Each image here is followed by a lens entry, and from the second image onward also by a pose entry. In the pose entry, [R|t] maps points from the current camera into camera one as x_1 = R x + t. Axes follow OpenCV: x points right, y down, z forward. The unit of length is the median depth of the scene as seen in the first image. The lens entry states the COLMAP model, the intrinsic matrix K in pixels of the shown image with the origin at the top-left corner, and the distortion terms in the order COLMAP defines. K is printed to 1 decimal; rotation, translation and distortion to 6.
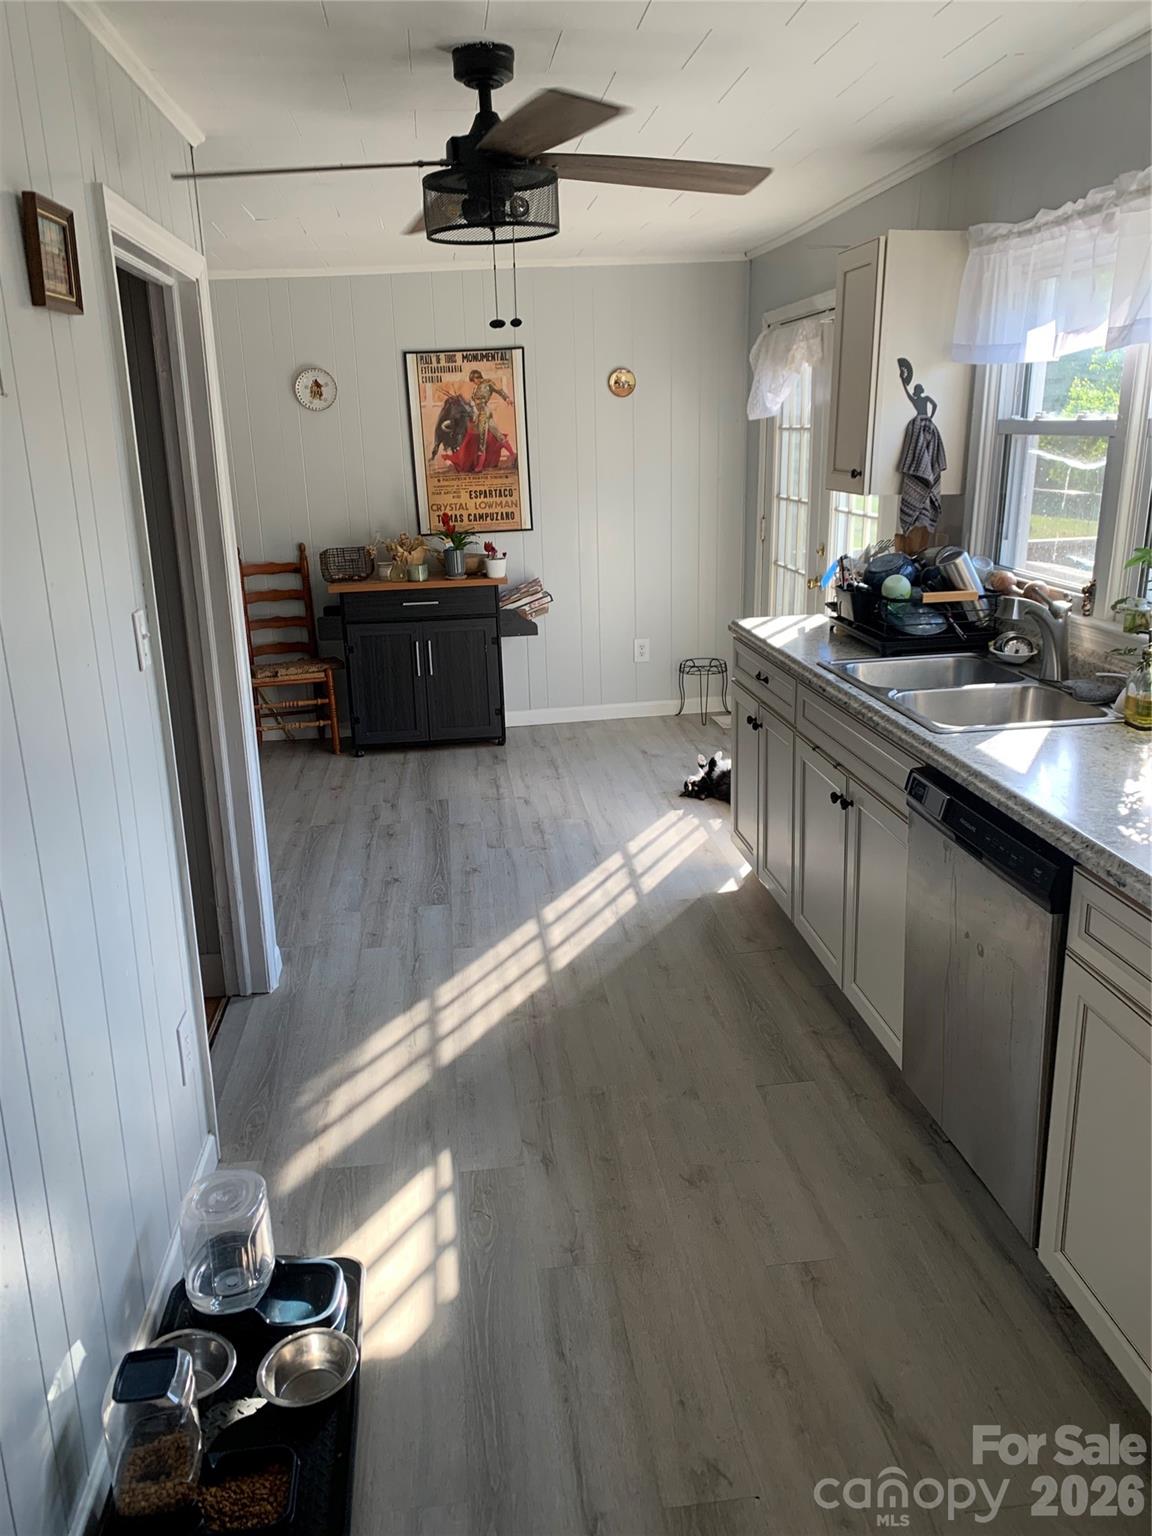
lens RADIAL K [[1151.0, 0, 537.8], [0, 1151.0, 749.7], [0, 0, 1]] dist [0.142267, -0.424395]
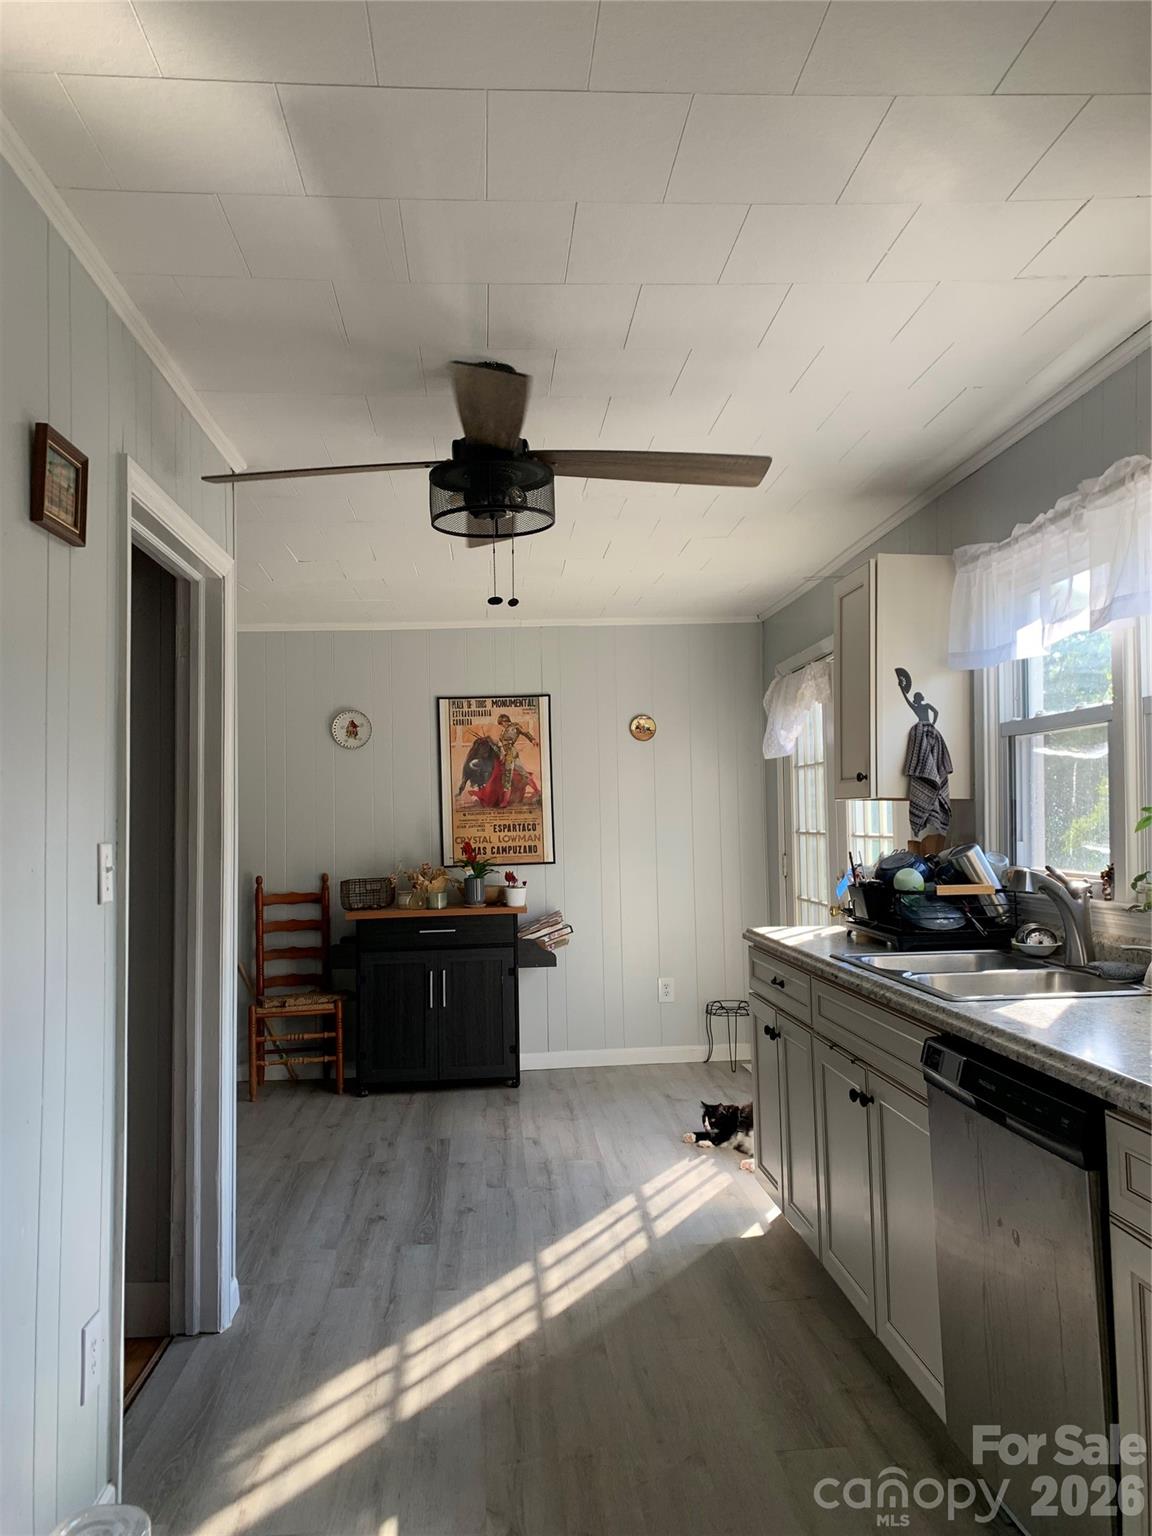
lens RADIAL K [[1160.7, 0, 551.9], [0, 1160.7, 762.9], [0, 0, 1]] dist [0.007473, -0.004476]
pose [[0.999165, 0.017530, -0.036918, 0.043076], [-0.028780, 0.943166, -0.331073, 0.089429], [0.029016, 0.331859, 0.942883, 0.046756]]
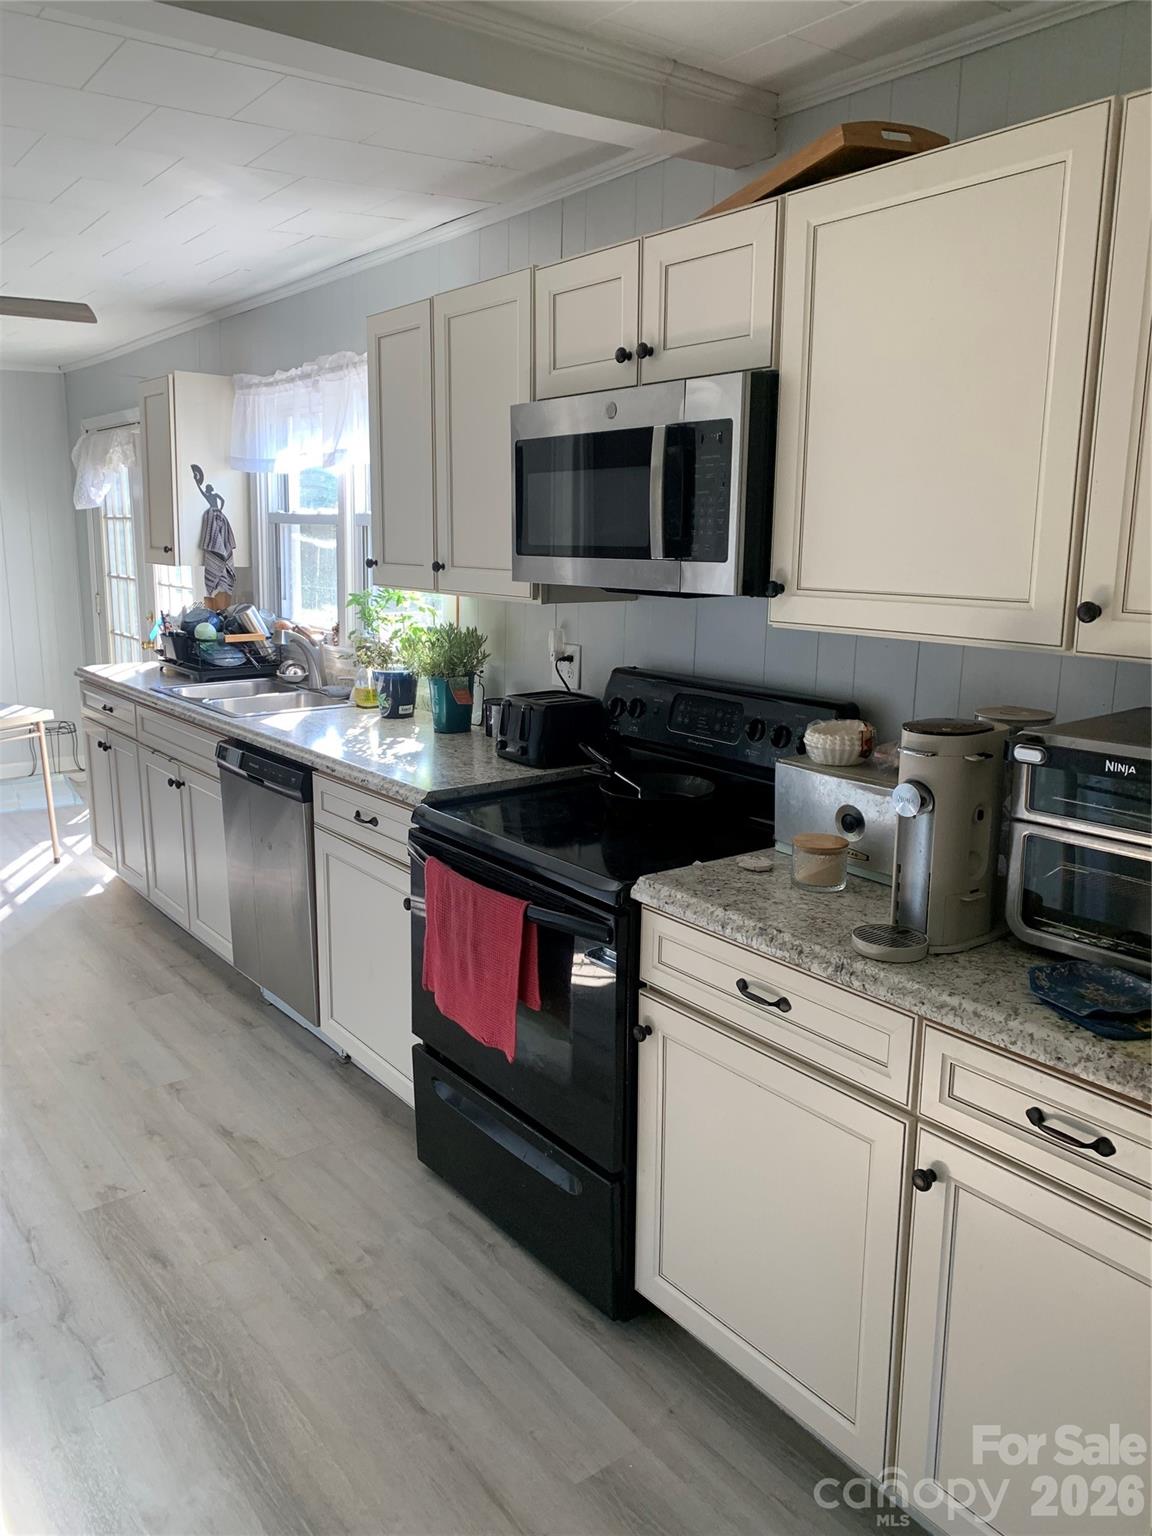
lens RADIAL K [[1246.5, 0, 576.0], [0, 1246.5, 768.0], [0, 0, 1]] dist [0.169929, -0.434317]
pose [[0.855451, -0.063013, 0.514037, -0.079337], [0.109163, 0.992209, -0.060037, 0.140751], [-0.506249, 0.107473, 0.855665, -0.417465]]
